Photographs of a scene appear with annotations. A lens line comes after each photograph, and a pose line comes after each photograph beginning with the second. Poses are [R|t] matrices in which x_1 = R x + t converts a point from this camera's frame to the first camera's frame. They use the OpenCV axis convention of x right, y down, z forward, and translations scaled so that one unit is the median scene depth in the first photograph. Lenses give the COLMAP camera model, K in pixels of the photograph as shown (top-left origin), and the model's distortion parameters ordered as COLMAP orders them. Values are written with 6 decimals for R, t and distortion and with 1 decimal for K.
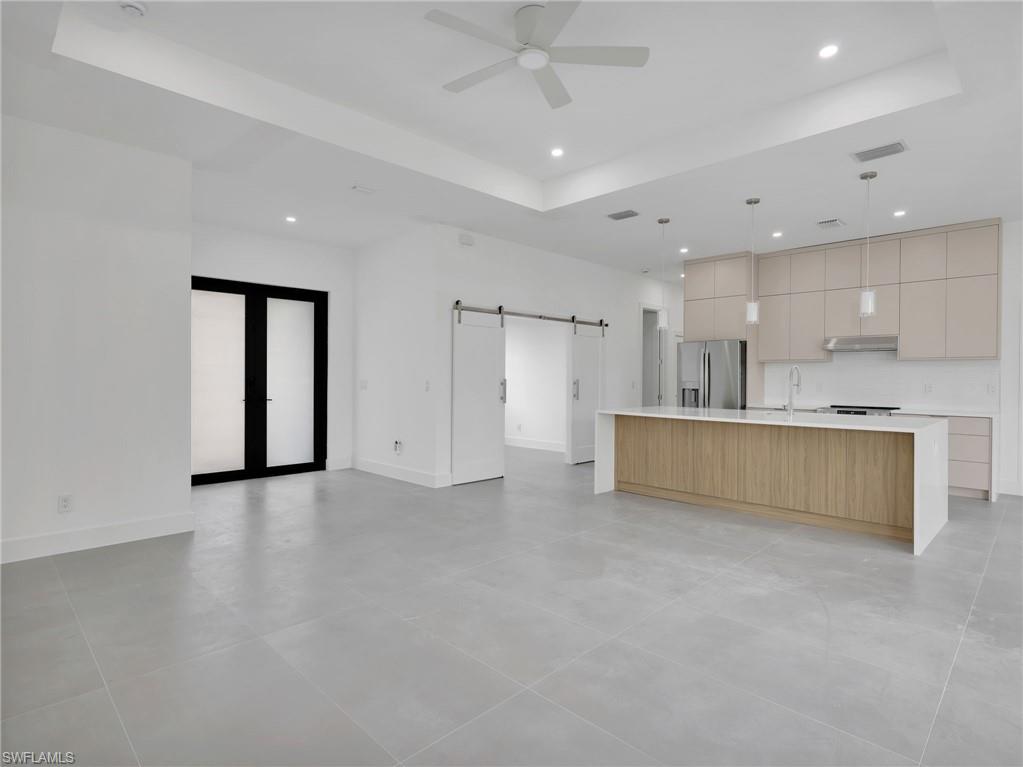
lens RADIAL K [[536.7, 0, 519.3], [0, 536.7, 378.5], [0, 0, 1]] dist [0.002494, -0.001725]
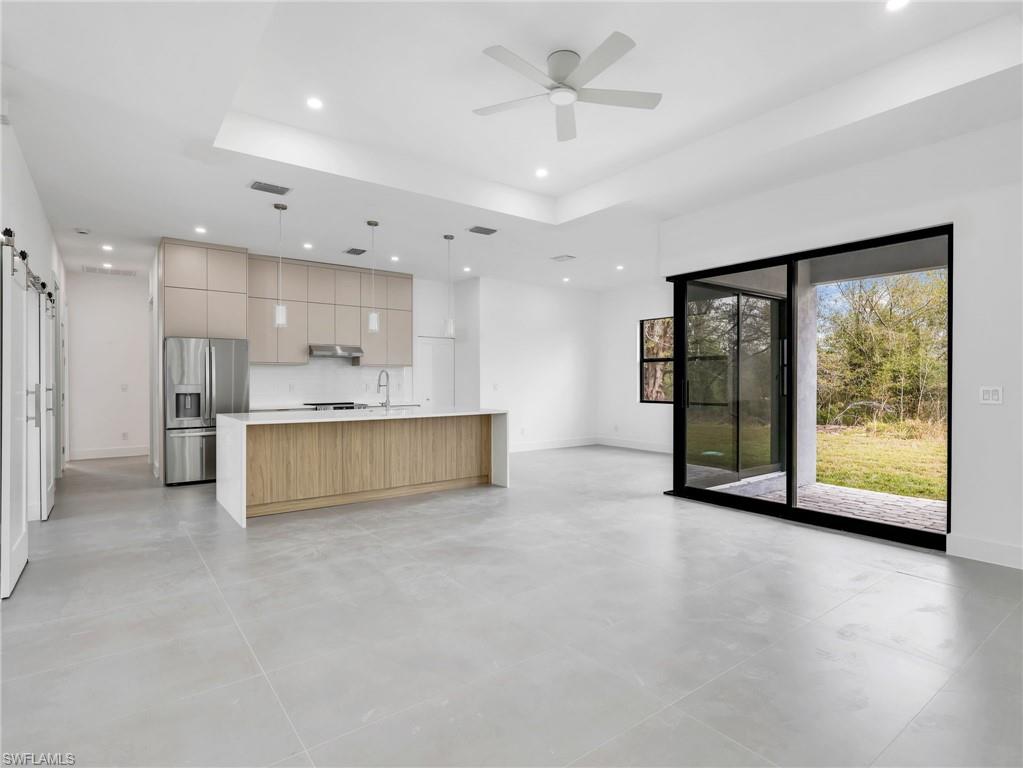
lens RADIAL K [[536.7, 0, 507.7], [0, 536.7, 381.8], [0, 0, 1]] dist [0.002494, -0.001725]
pose [[0.164620, -0.009311, 0.986313, -0.595595], [0.005402, 0.999949, 0.008538, -0.004482], [-0.986342, 0.003923, 0.164662, 0.501667]]
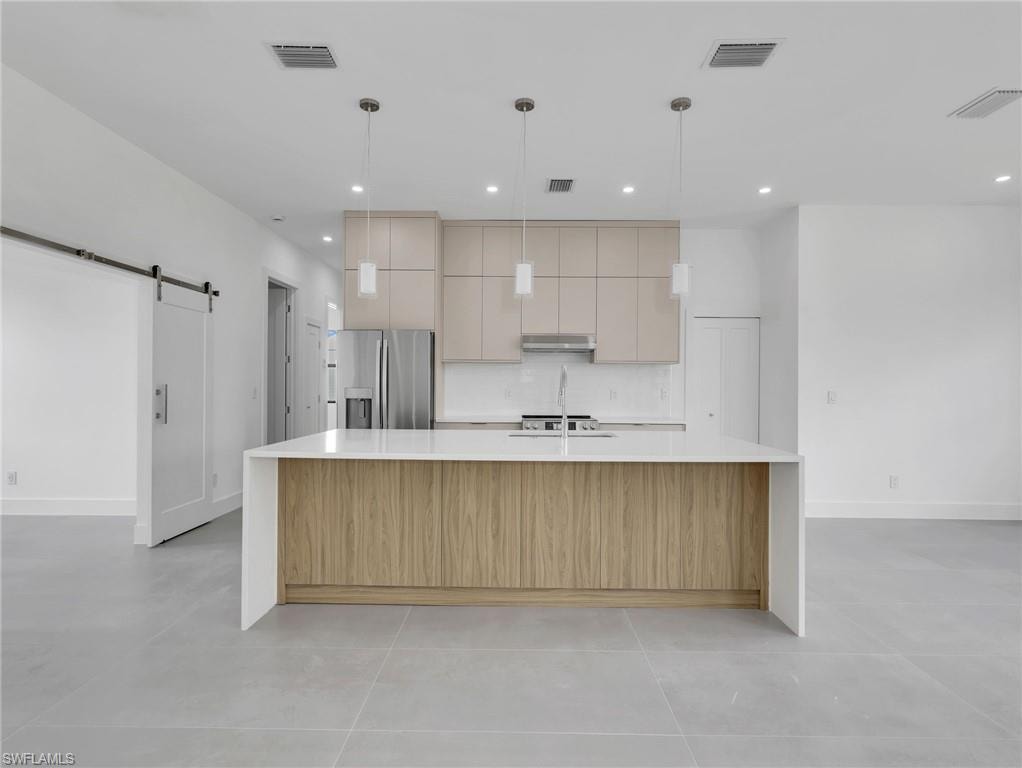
lens RADIAL K [[536.2, 0, 508.7], [0, 536.2, 383.8], [0, 0, 1]] dist [0.002494, -0.001725]
pose [[0.727647, -0.000858, 0.685951, -0.012046], [-0.000563, 0.999998, 0.001847, -0.001230], [-0.685951, -0.001730, 0.727646, 0.517134]]
